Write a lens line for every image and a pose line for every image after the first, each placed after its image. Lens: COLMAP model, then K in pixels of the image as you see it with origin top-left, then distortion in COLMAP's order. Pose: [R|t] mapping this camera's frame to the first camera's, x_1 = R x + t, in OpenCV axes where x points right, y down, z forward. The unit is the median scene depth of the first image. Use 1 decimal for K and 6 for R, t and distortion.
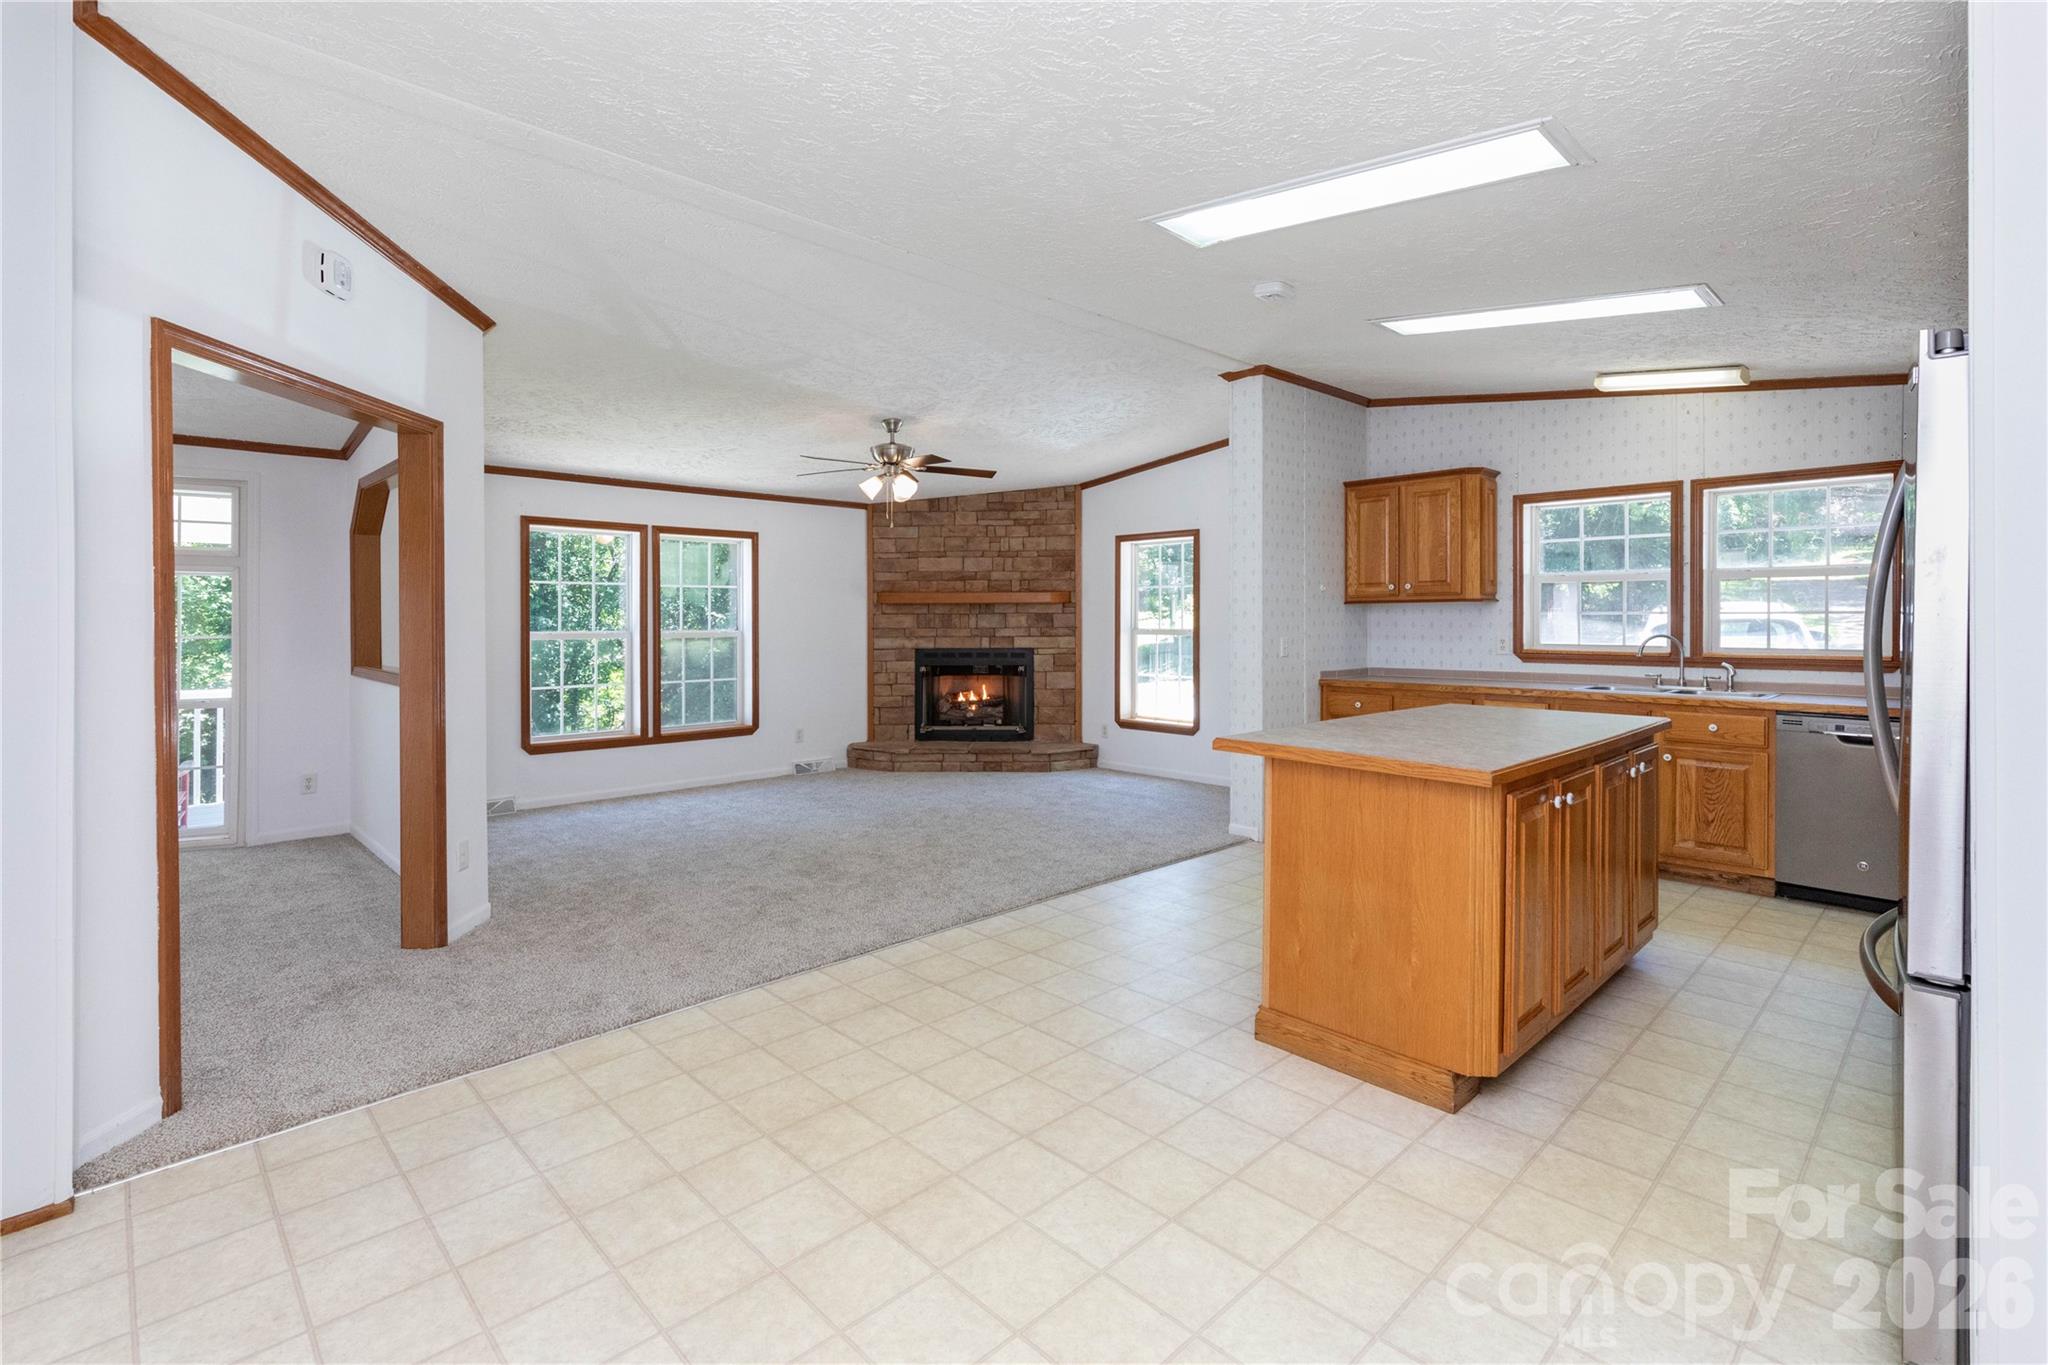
lens RADIAL K [[932.7, 0, 1040.2], [0, 932.7, 703.3], [0, 0, 1]] dist [0.015468, -0.000377]
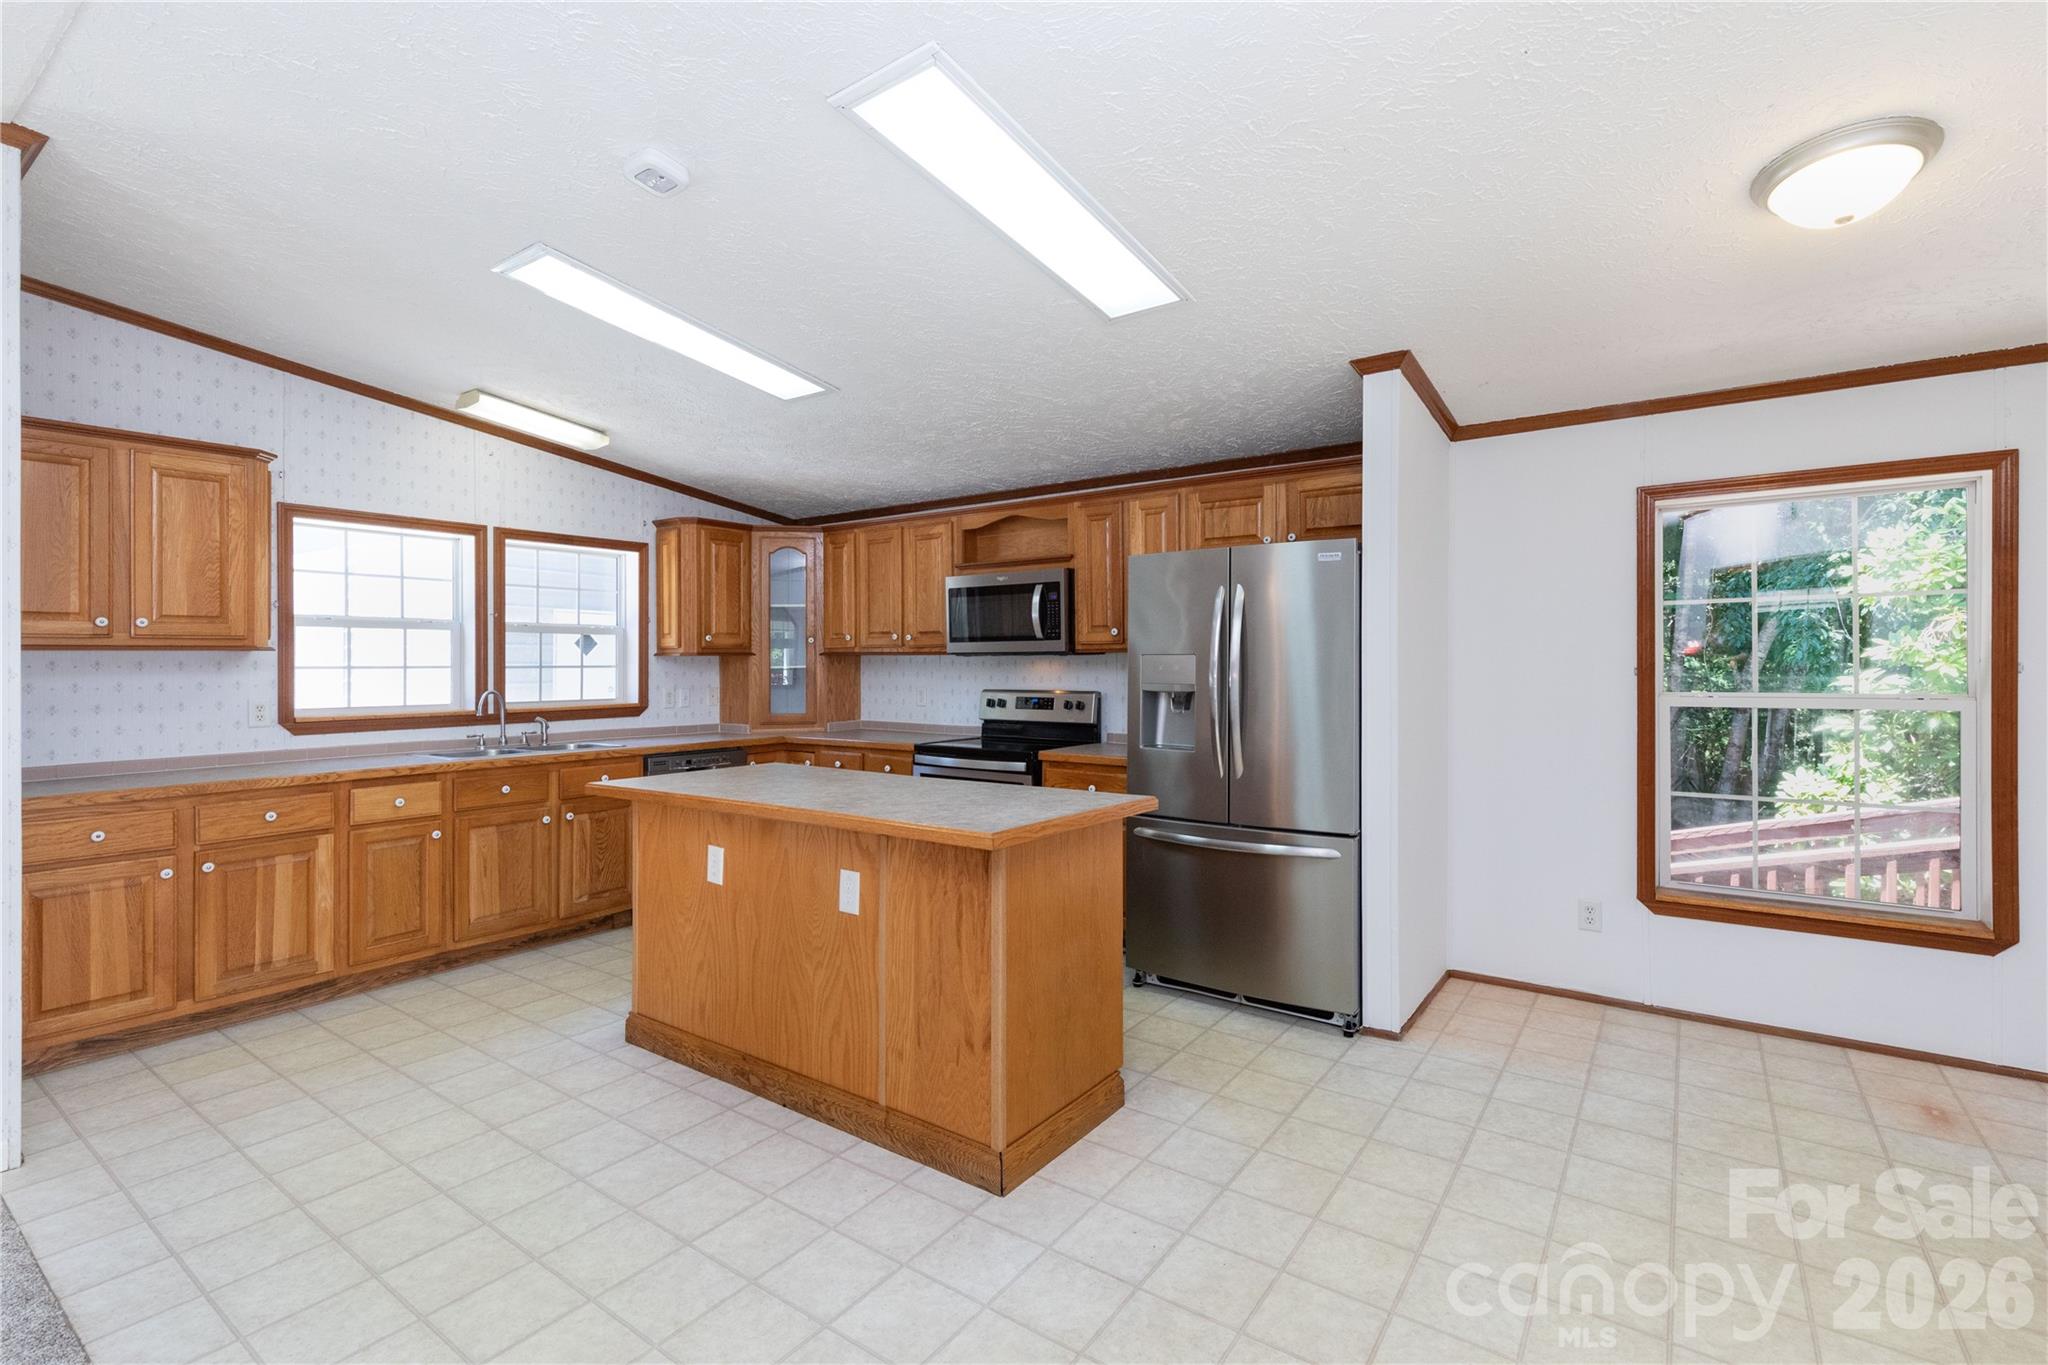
lens RADIAL K [[935.0, 0, 1038.2], [0, 935.0, 653.7], [0, 0, 1]] dist [0.008185, -0.002595]
pose [[-0.182040, 0.014250, 0.983188, -0.212017], [0.096219, 0.995354, 0.003389, -0.037764], [-0.978572, 0.095218, -0.182565, 0.404659]]
